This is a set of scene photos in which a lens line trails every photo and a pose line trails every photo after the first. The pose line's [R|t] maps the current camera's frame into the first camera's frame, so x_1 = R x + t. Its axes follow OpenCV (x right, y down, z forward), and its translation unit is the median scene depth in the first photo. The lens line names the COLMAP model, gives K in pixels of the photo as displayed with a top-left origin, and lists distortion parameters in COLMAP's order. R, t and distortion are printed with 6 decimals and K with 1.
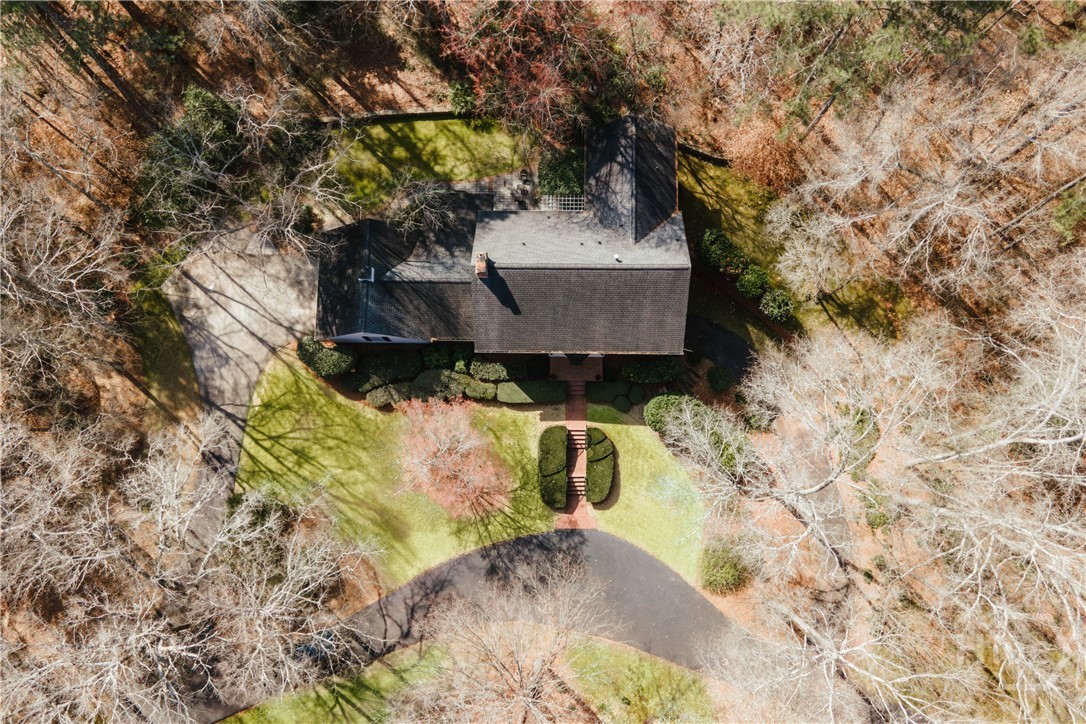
lens RADIAL K [[790.9, 0, 565.8], [0, 790.9, 440.2], [0, 0, 1]] dist [0.030328, 0.013033]
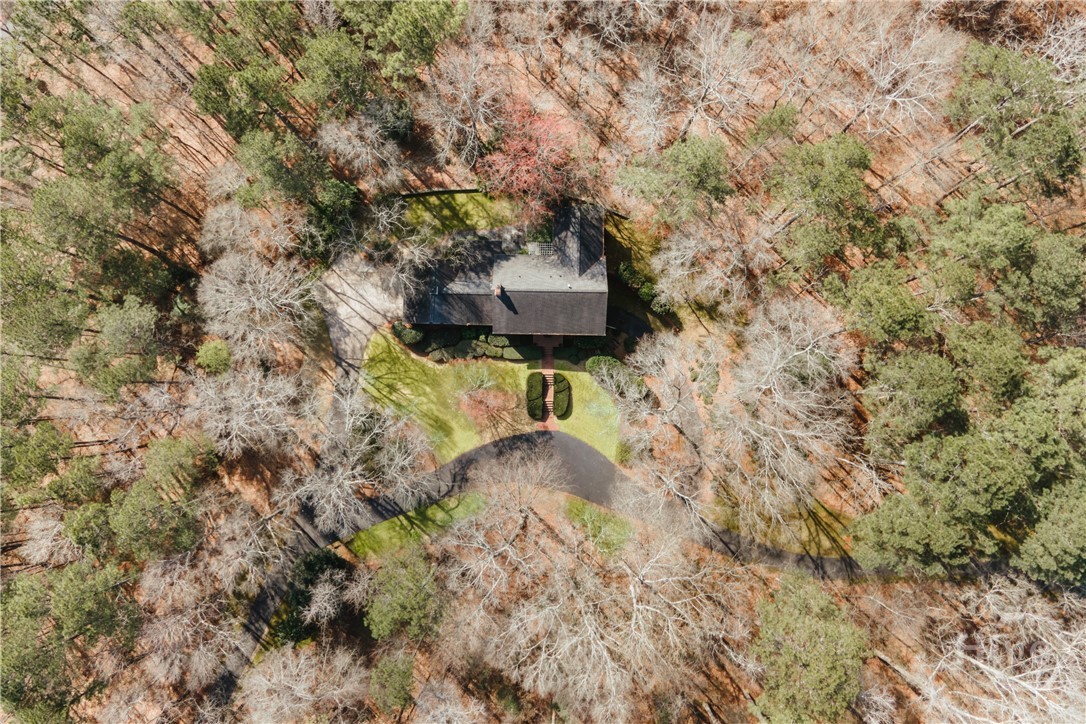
lens RADIAL K [[790.9, 0, 539.0], [0, 790.9, 356.8], [0, 0, 1]] dist [0.030328, 0.013033]
pose [[0.999982, 0.004359, -0.004097, 0.000741], [-0.004396, 0.999949, -0.009125, -0.035507], [0.004057, 0.009143, 0.999950, -0.758155]]
